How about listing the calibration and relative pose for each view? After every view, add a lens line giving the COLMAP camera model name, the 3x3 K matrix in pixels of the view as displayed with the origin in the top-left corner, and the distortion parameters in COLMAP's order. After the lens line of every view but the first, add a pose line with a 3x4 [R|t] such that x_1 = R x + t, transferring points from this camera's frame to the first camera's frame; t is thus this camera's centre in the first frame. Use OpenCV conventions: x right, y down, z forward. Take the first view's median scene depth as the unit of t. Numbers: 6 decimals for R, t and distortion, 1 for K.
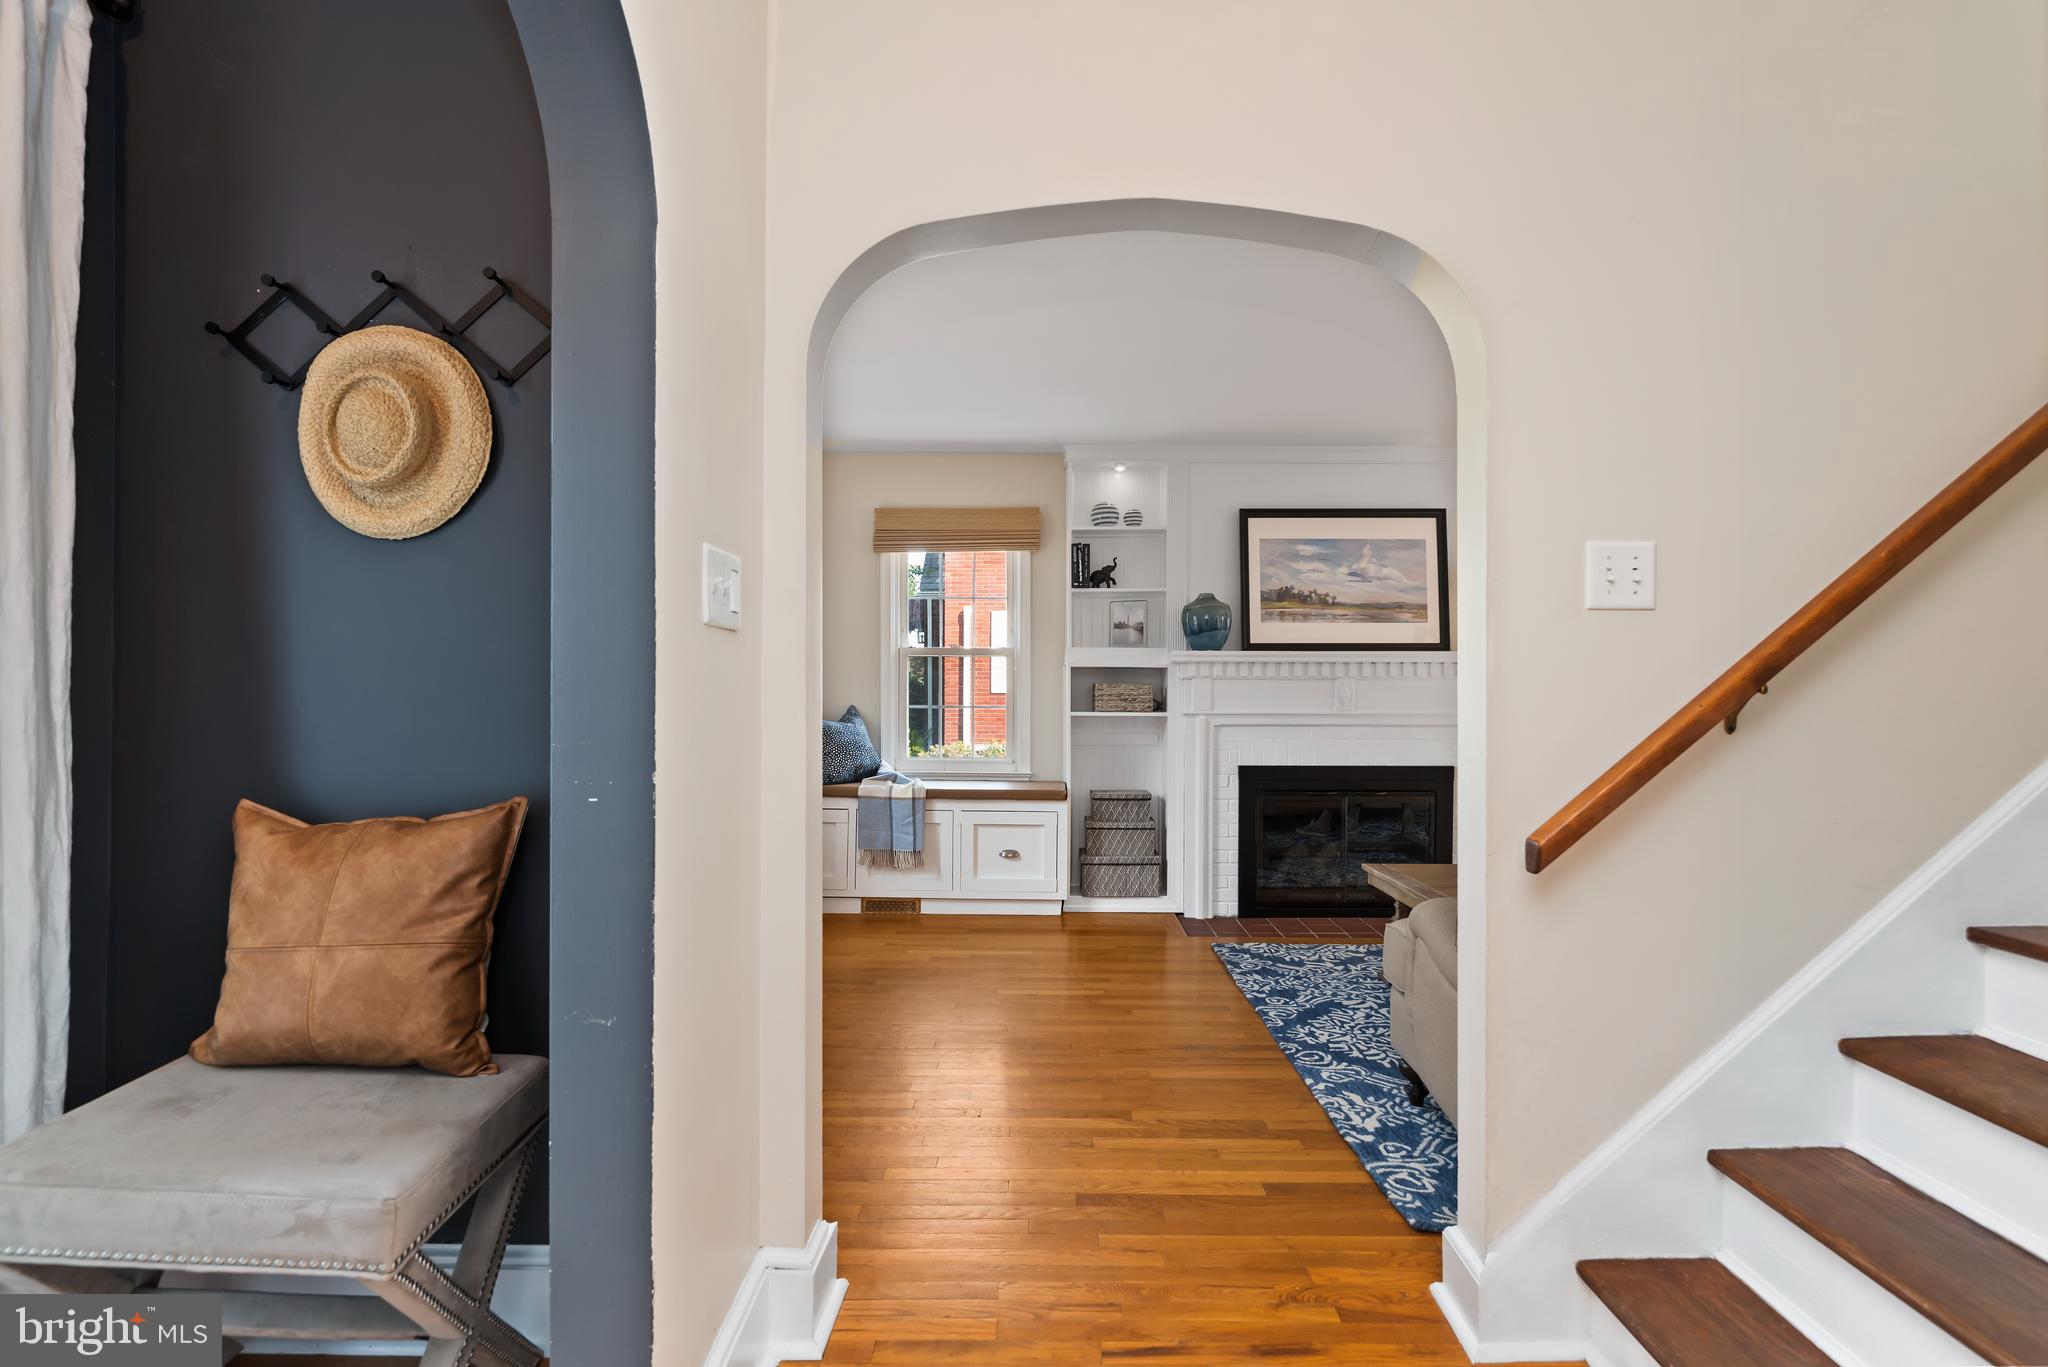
lens RADIAL K [[1006.5, 0, 1036.2], [0, 1006.5, 688.2], [0, 0, 1]] dist [-0.002139, 0.000014]
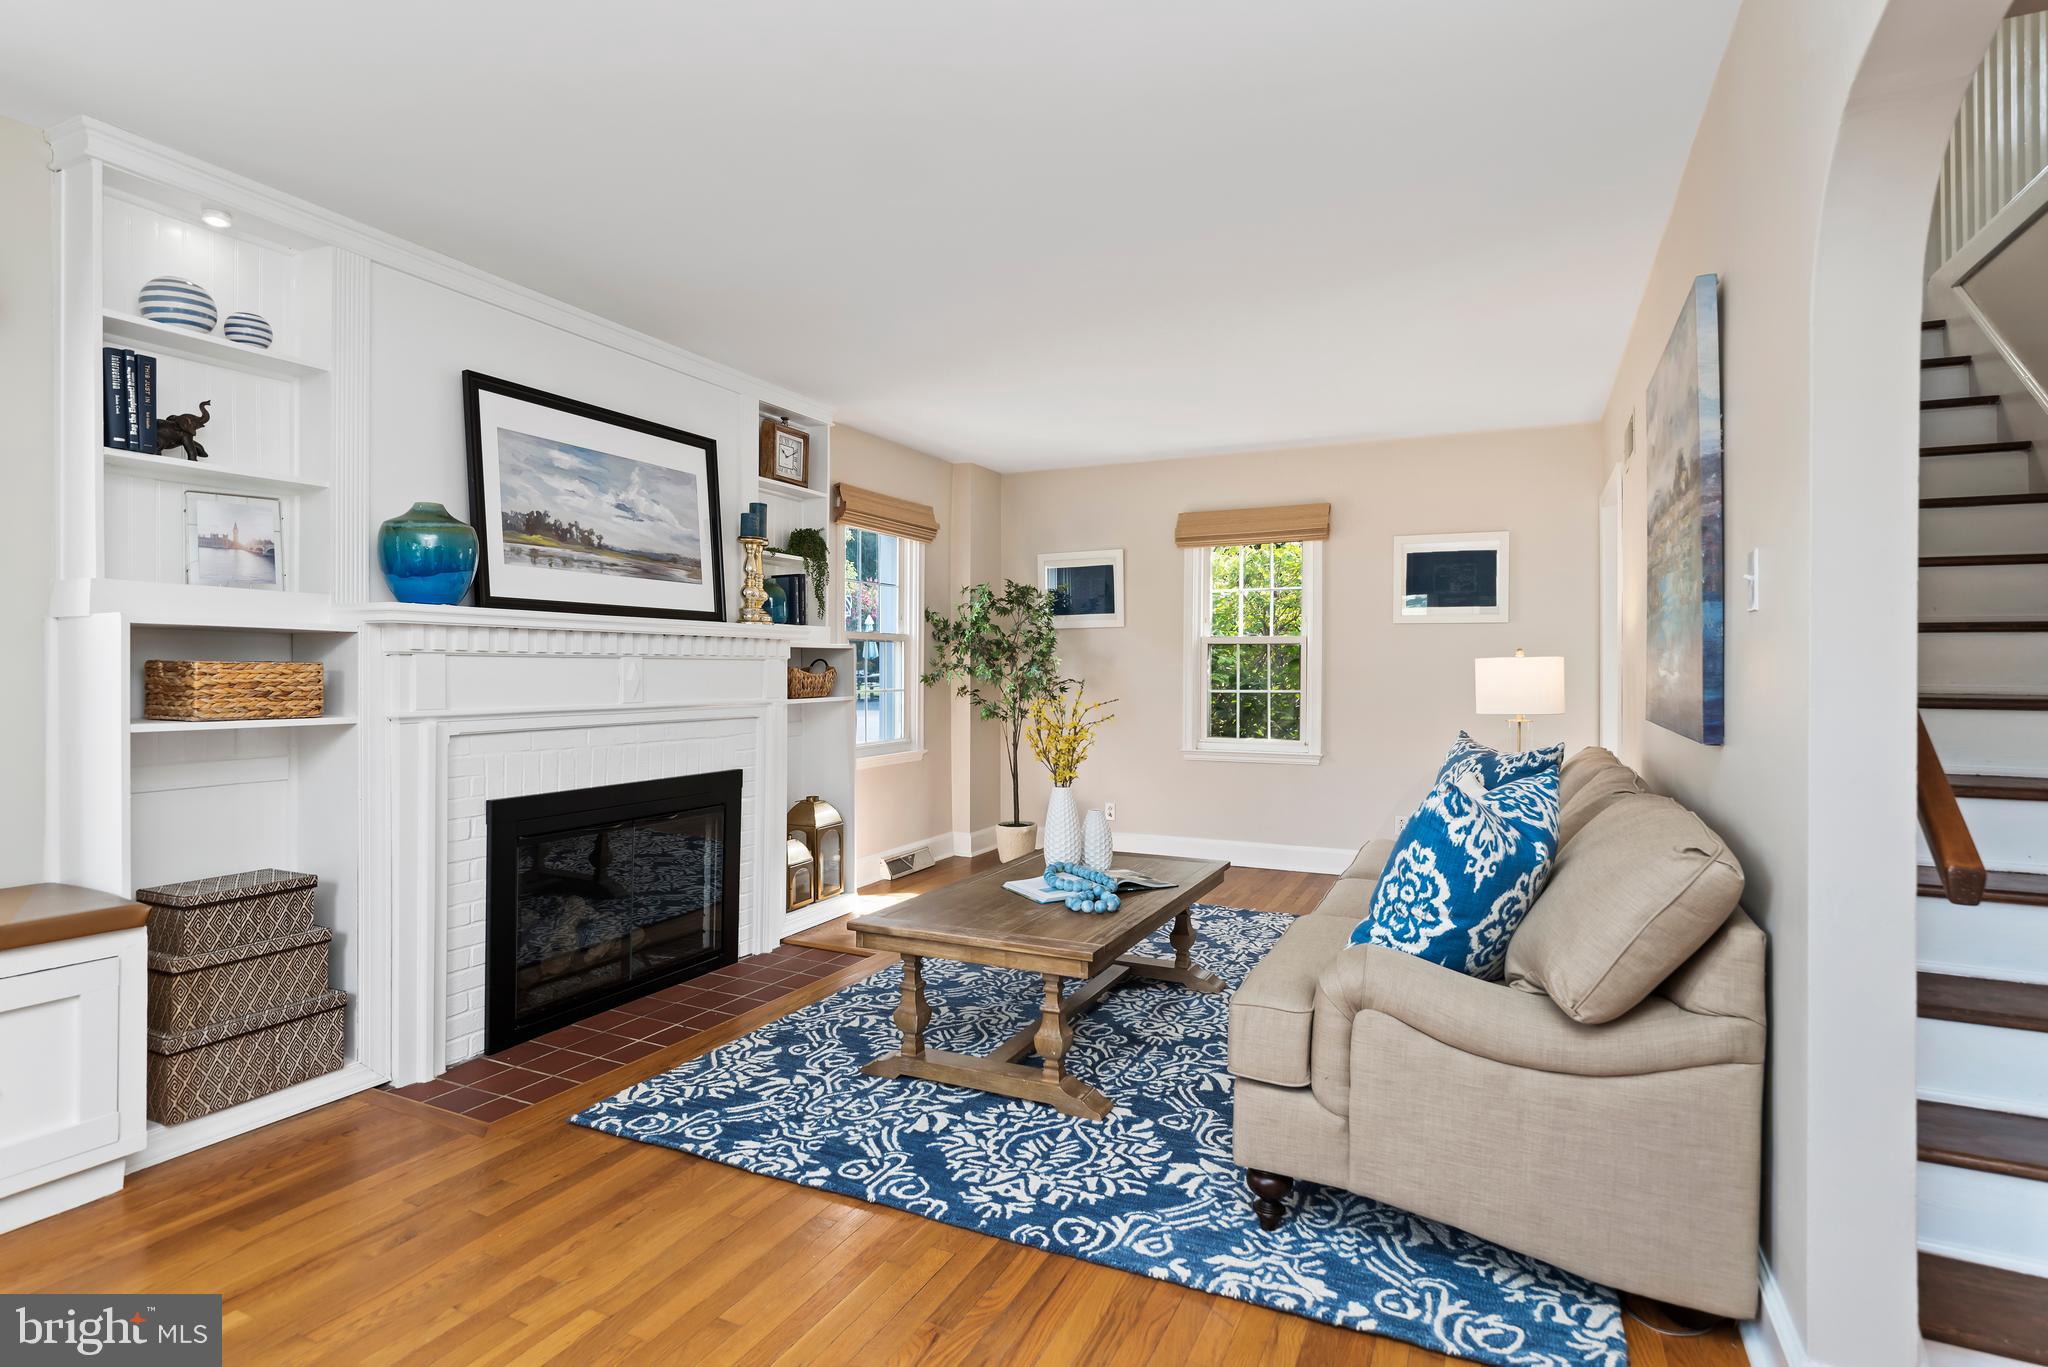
lens RADIAL K [[1017.9, 0, 1041.2], [0, 1017.9, 666.3], [0, 0, 1]] dist [0.001578, 0.000185]
pose [[0.409381, 0.002036, 0.912361, -0.213037], [-0.009959, 0.999948, 0.002237, -0.007249], [-0.912309, -0.010002, 0.409380, 0.447491]]
